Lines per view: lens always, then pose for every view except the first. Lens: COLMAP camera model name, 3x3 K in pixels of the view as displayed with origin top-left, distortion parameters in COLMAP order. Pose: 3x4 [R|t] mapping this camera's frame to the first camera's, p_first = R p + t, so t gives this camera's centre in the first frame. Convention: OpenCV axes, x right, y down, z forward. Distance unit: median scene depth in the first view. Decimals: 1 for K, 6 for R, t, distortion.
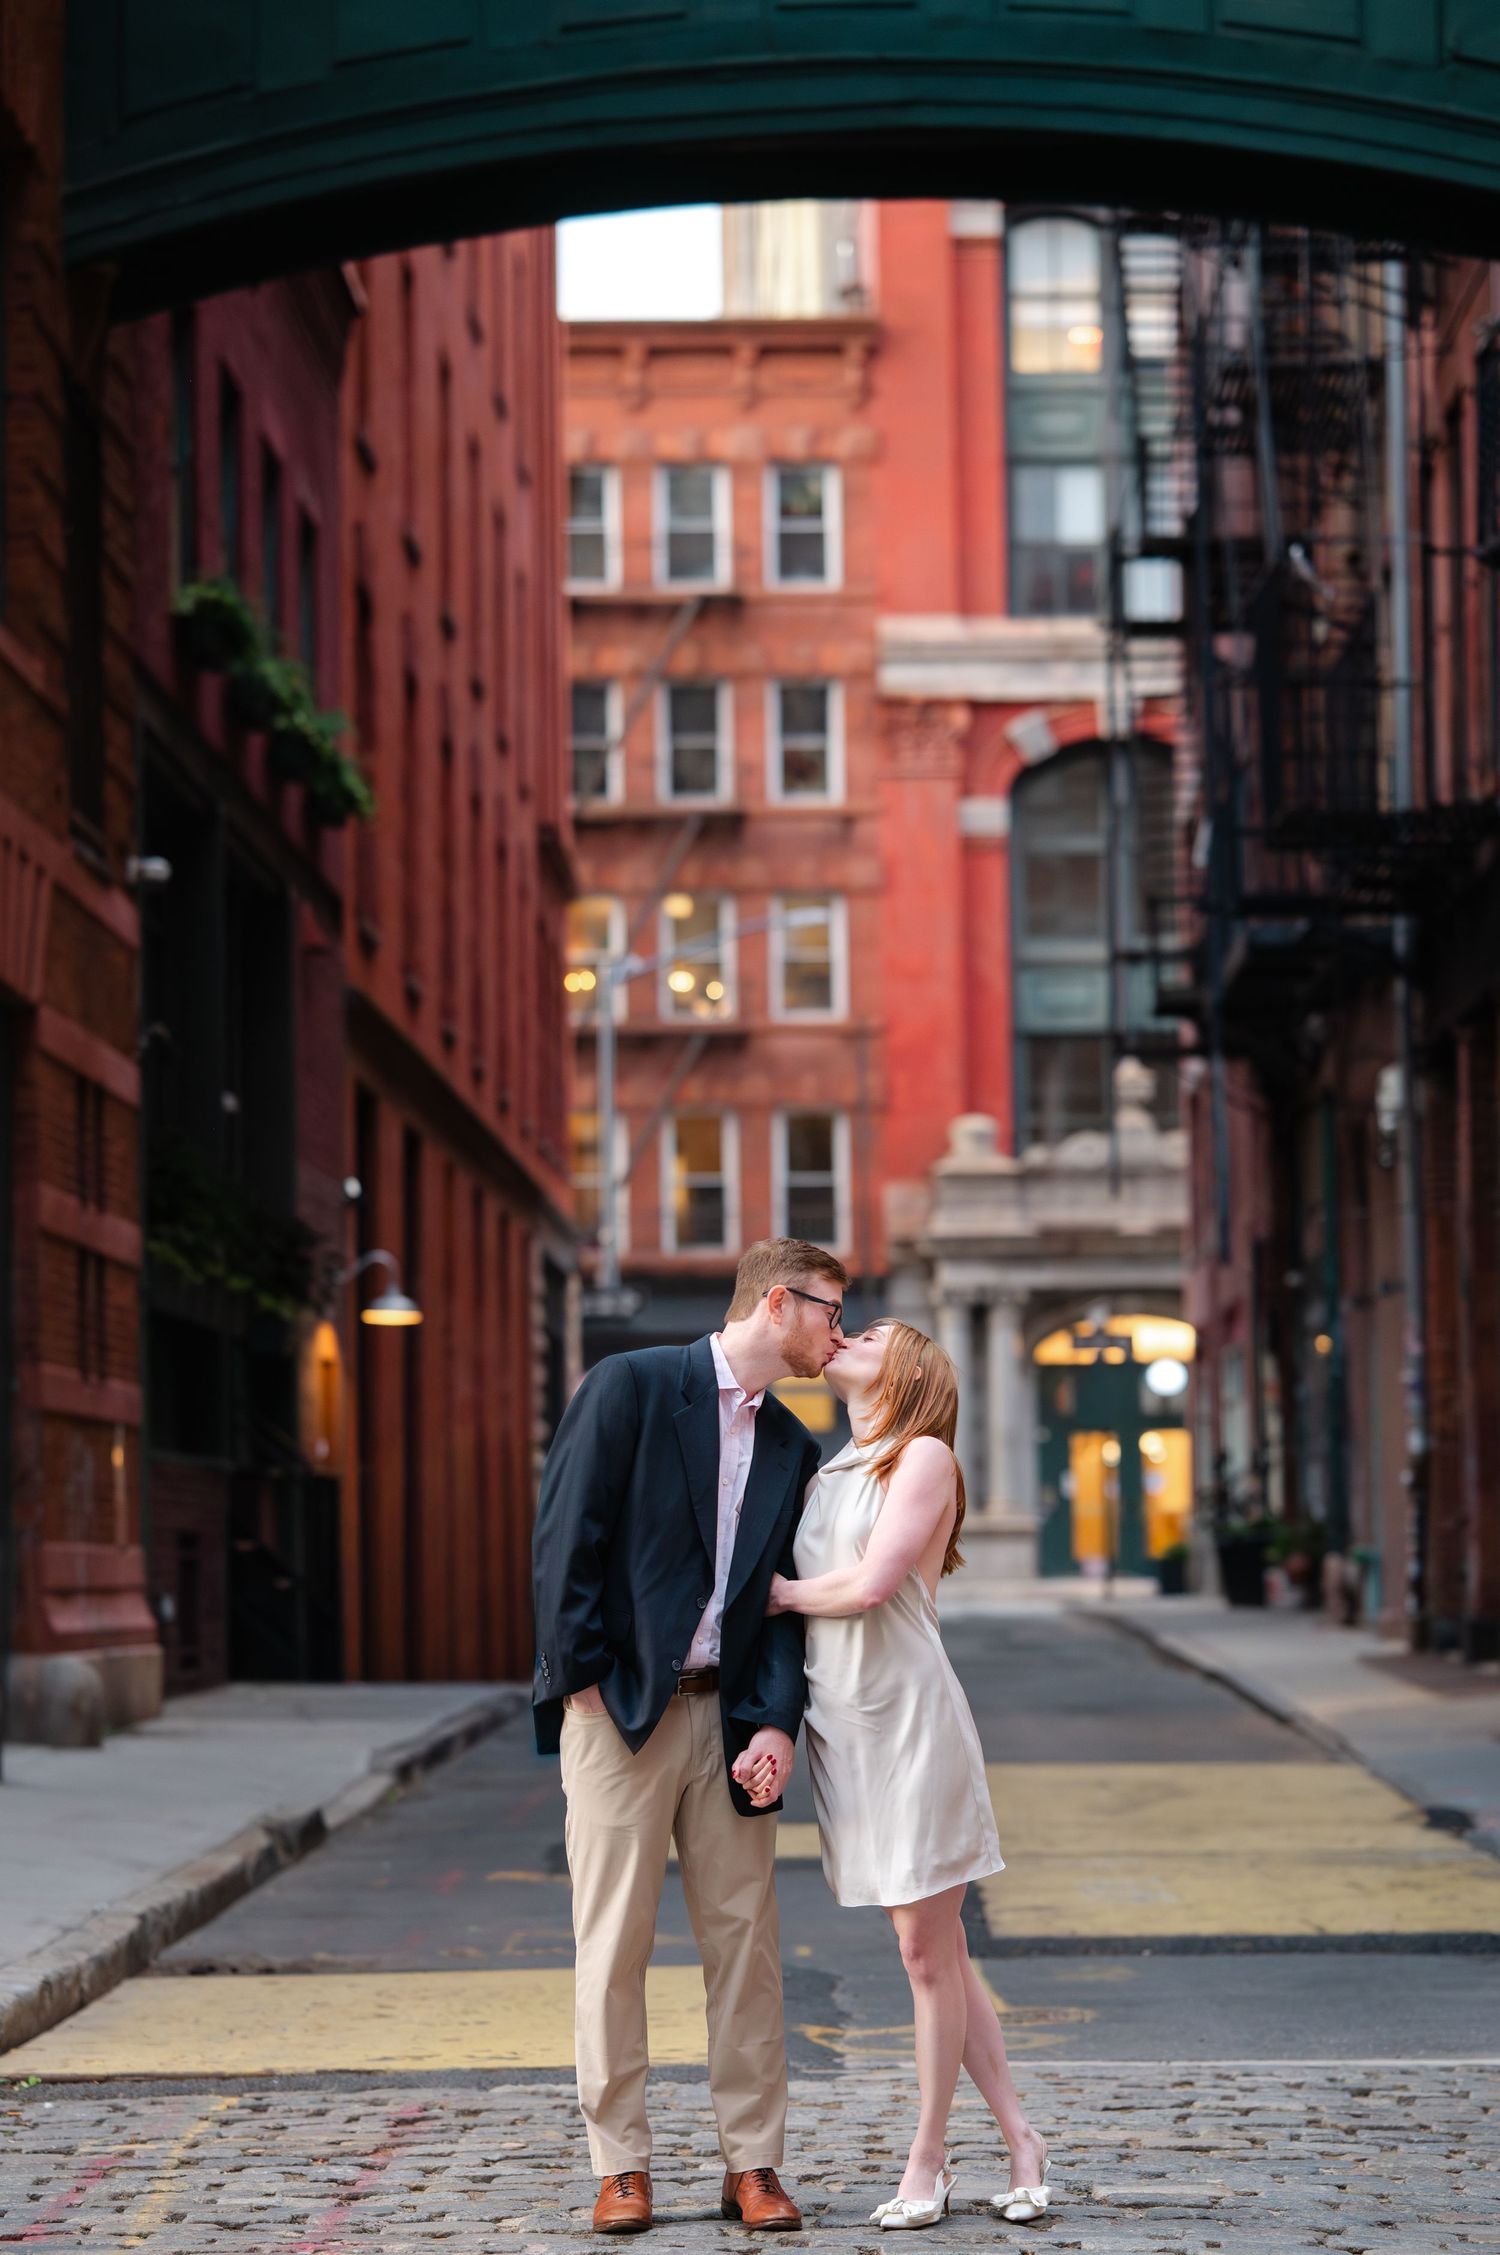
lens RADIAL K [[5733.1, 0, 750.7], [0, 5733.1, 1129.1], [0, 0, 1]] dist [-0.069039, 0.000000]
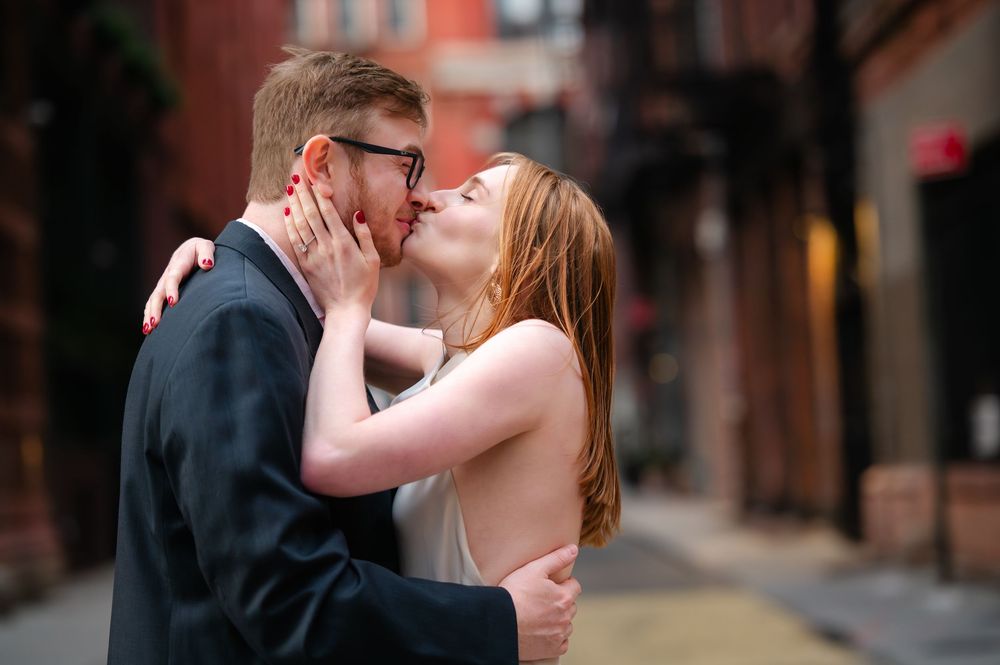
lens RADIAL K [[2542.4, 0, 497.2], [0, 2542.4, 335.4], [0, 0, 1]] dist [-0.069039, 0.000000]
pose [[0.998237, -0.042944, 0.040962, 0.002658], [0.042147, 0.998908, 0.020139, 0.009782], [-0.041782, -0.018377, 0.998958, 0.157313]]
